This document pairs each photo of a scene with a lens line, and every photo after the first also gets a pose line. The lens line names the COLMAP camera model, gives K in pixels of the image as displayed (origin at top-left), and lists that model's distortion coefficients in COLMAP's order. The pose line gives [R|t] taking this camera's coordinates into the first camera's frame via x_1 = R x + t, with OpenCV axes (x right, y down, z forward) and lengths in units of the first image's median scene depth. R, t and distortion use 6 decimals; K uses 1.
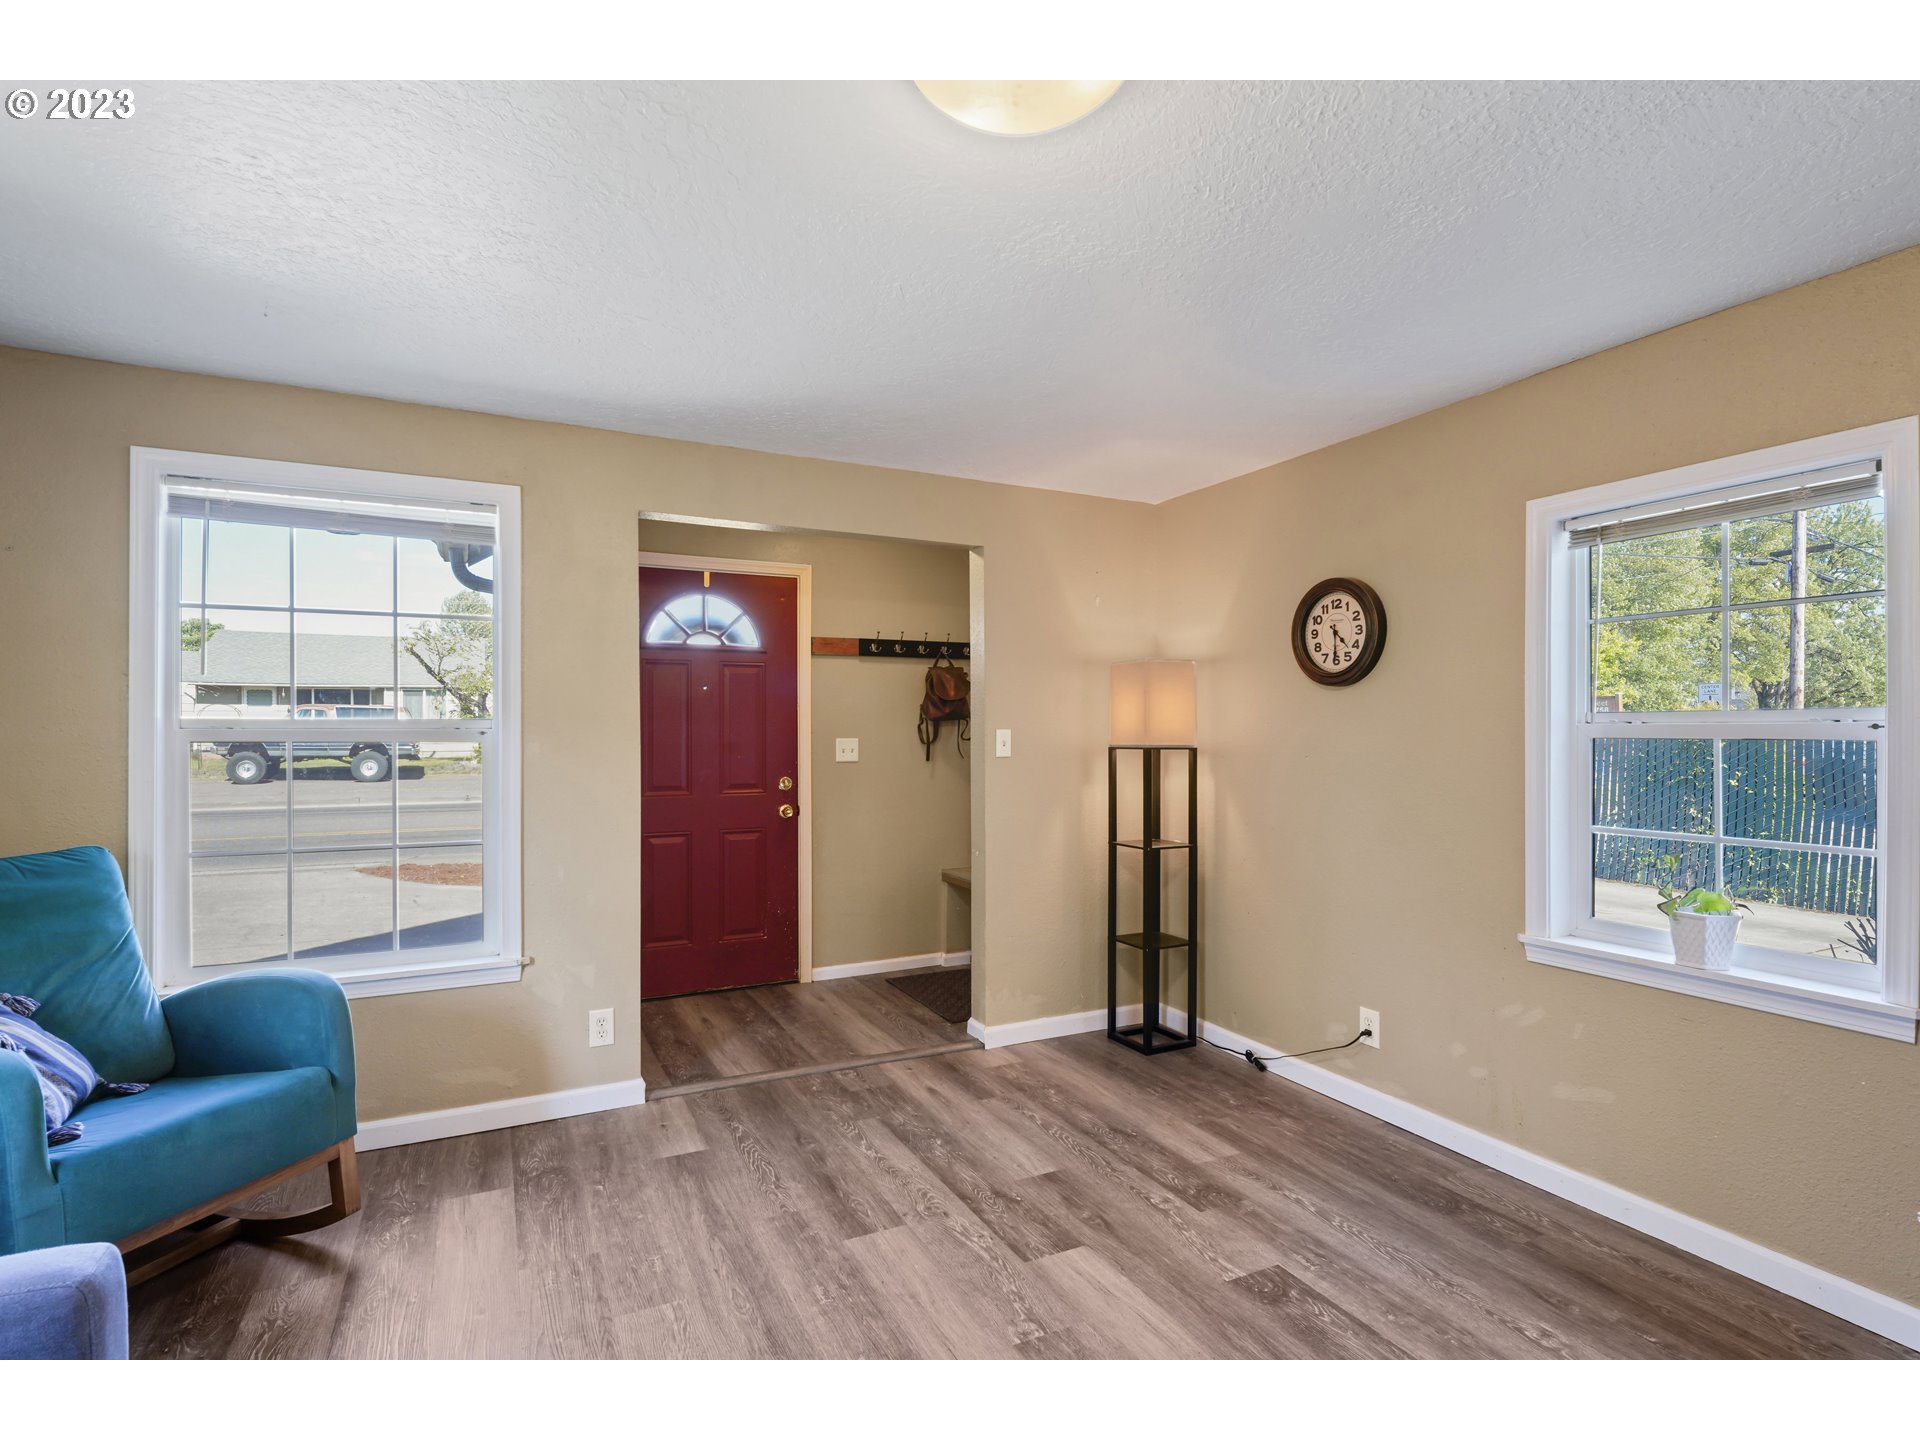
lens RADIAL K [[931.0, 0, 960.9], [0, 931.0, 732.3], [0, 0, 1]] dist [-0.008010, -0.000625]
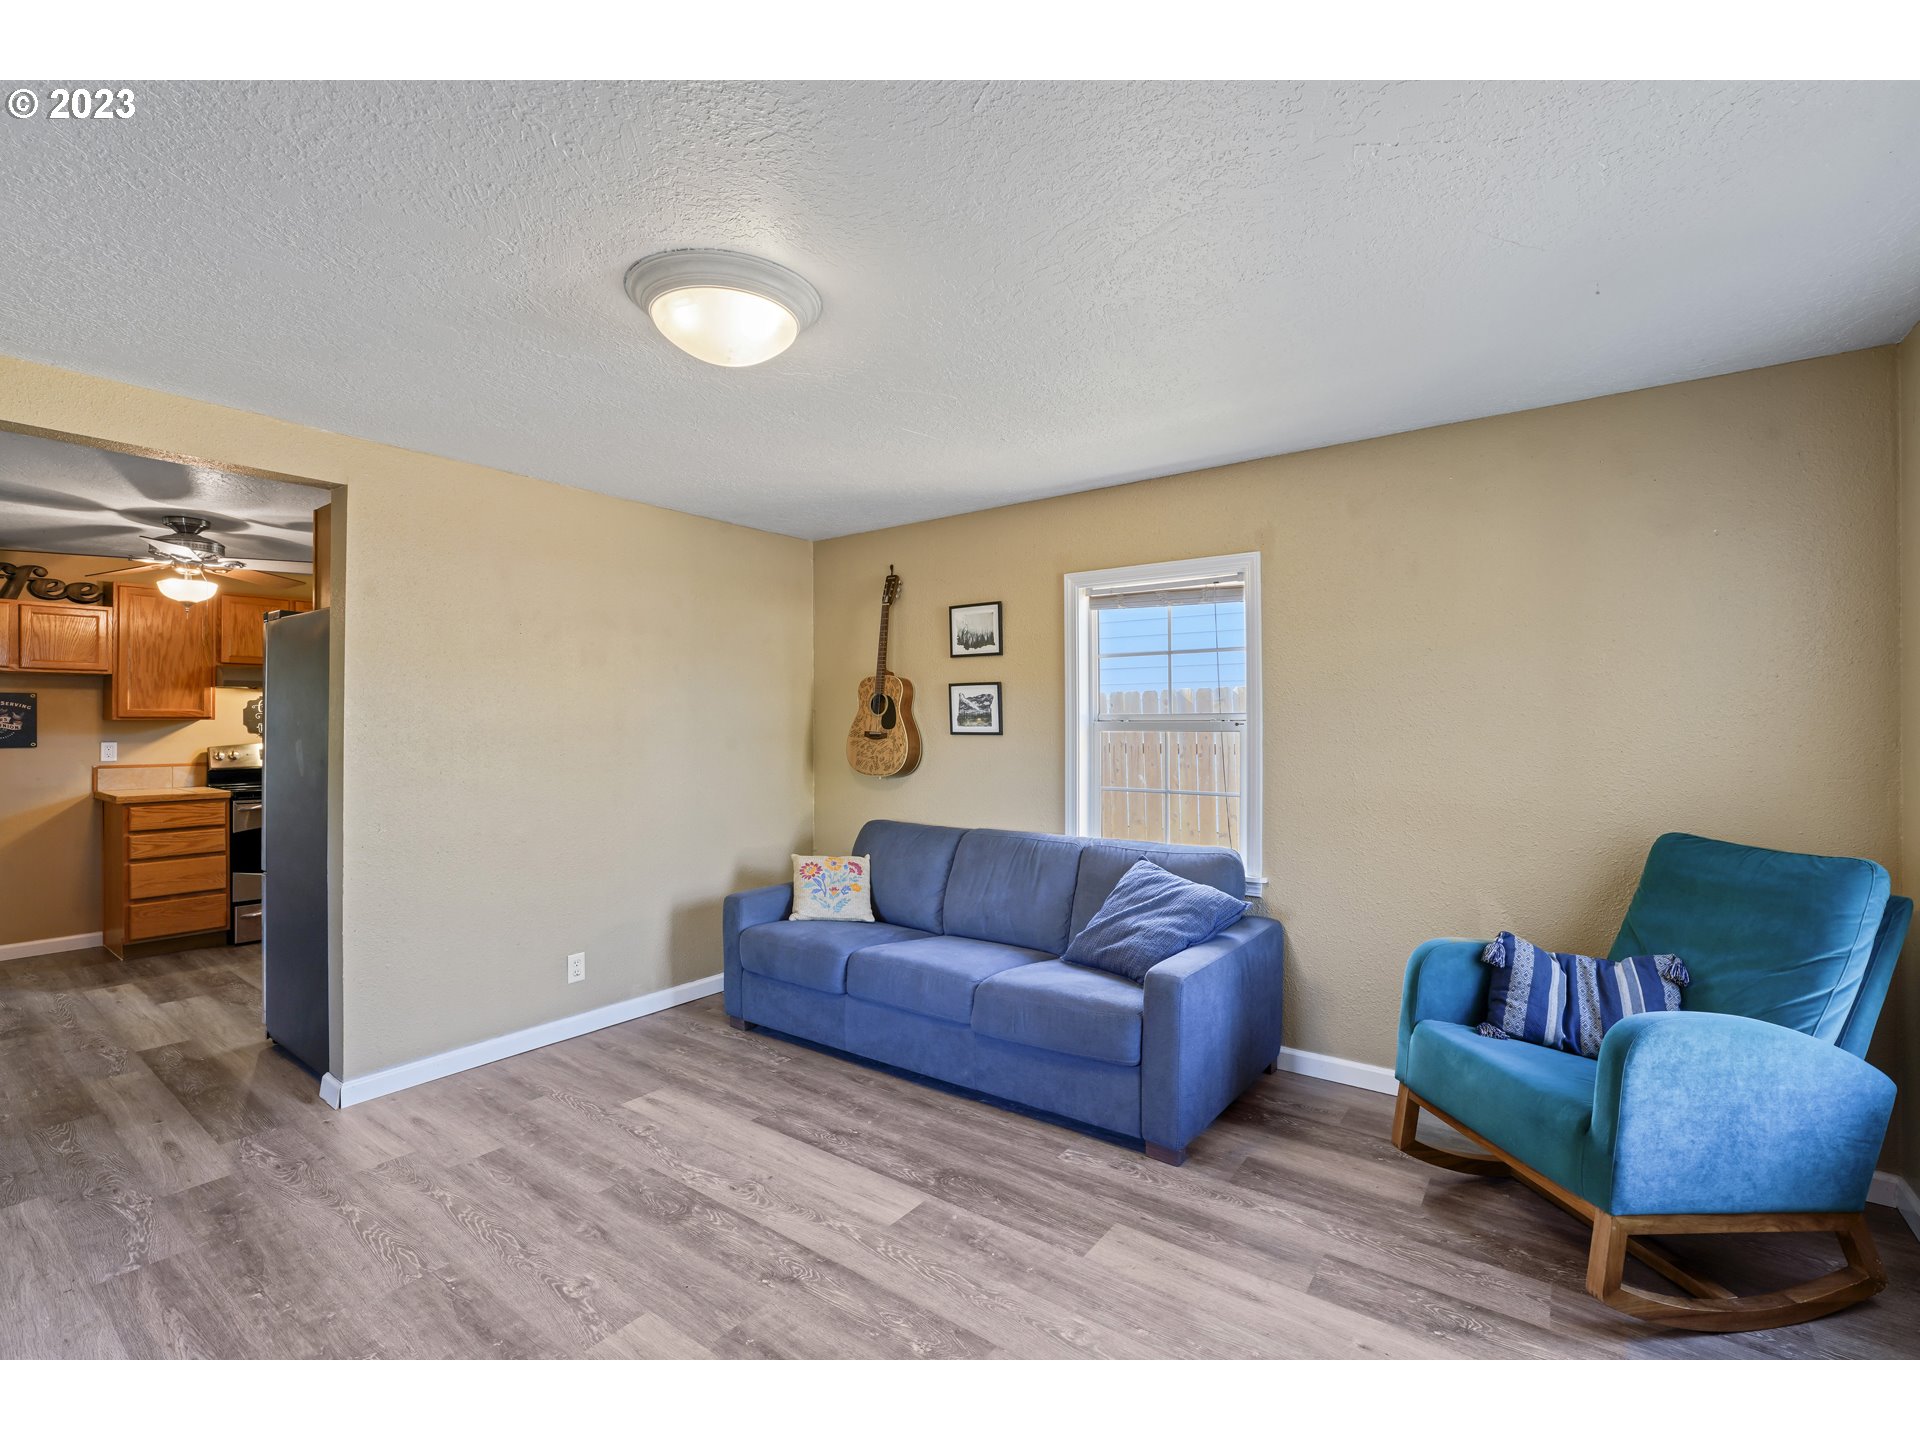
lens RADIAL K [[850.7, 0, 968.1], [0, 850.7, 718.2], [0, 0, 1]] dist [-0.020467, 0.002535]
pose [[-0.889823, 0.000686, -0.456306, 0.157472], [-0.000519, 0.999997, 0.002516, -0.012931], [0.456306, 0.002476, -0.889819, 1.066423]]
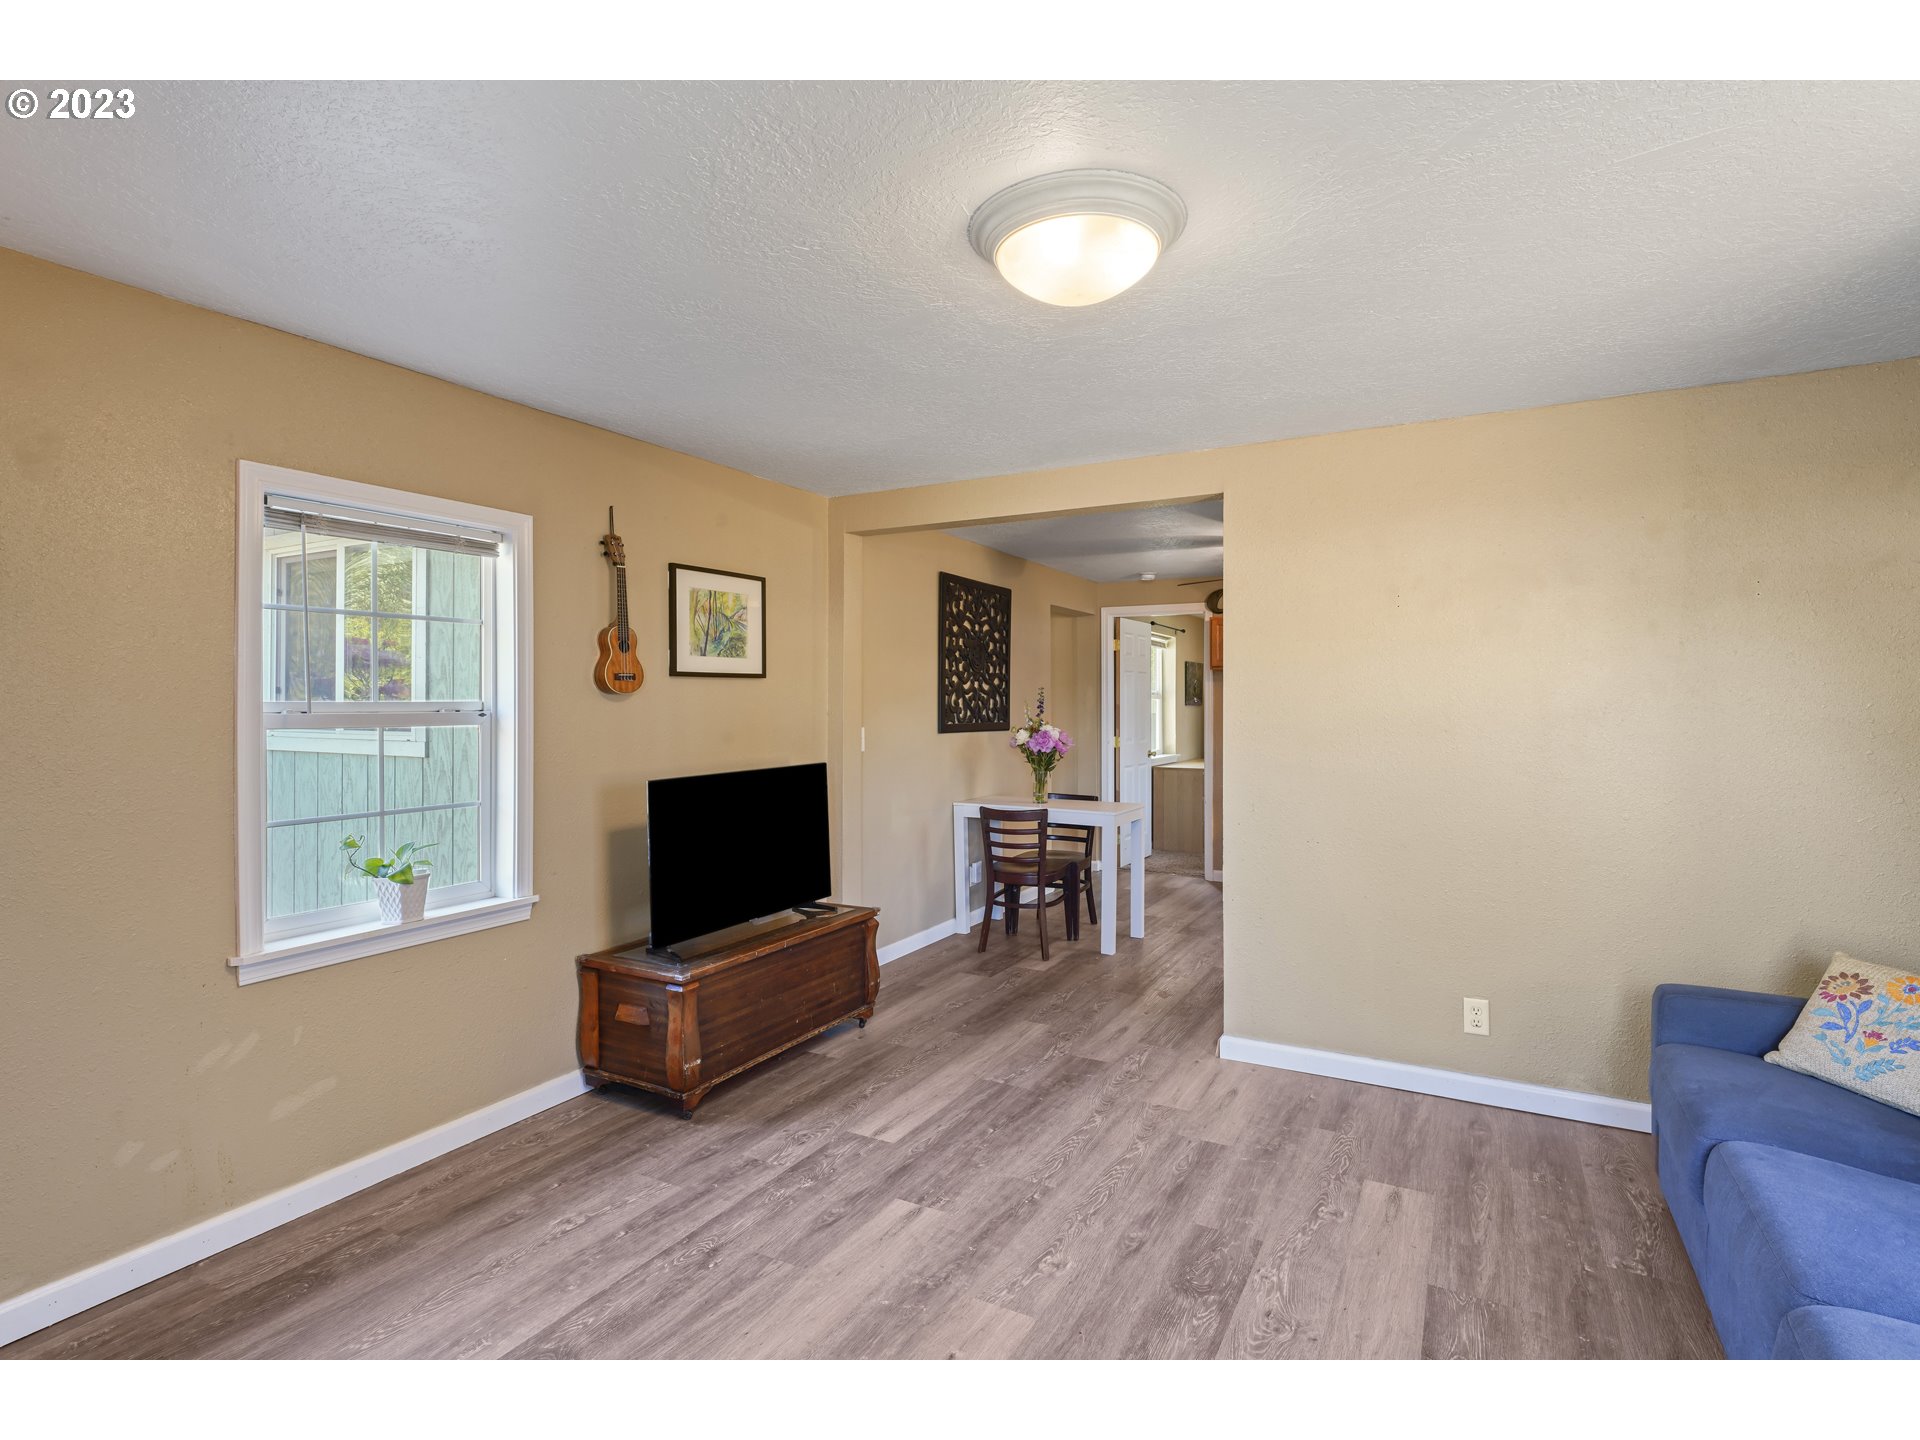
lens RADIAL K [[942.2, 0, 952.4], [0, 942.2, 700.2], [0, 0, 1]] dist [-0.010125, 0.001149]
pose [[-0.560768, 0.007644, 0.827938, -0.438108], [0.006924, 0.999966, -0.004543, -0.012597], [-0.827944, 0.003185, -0.560802, 0.832647]]
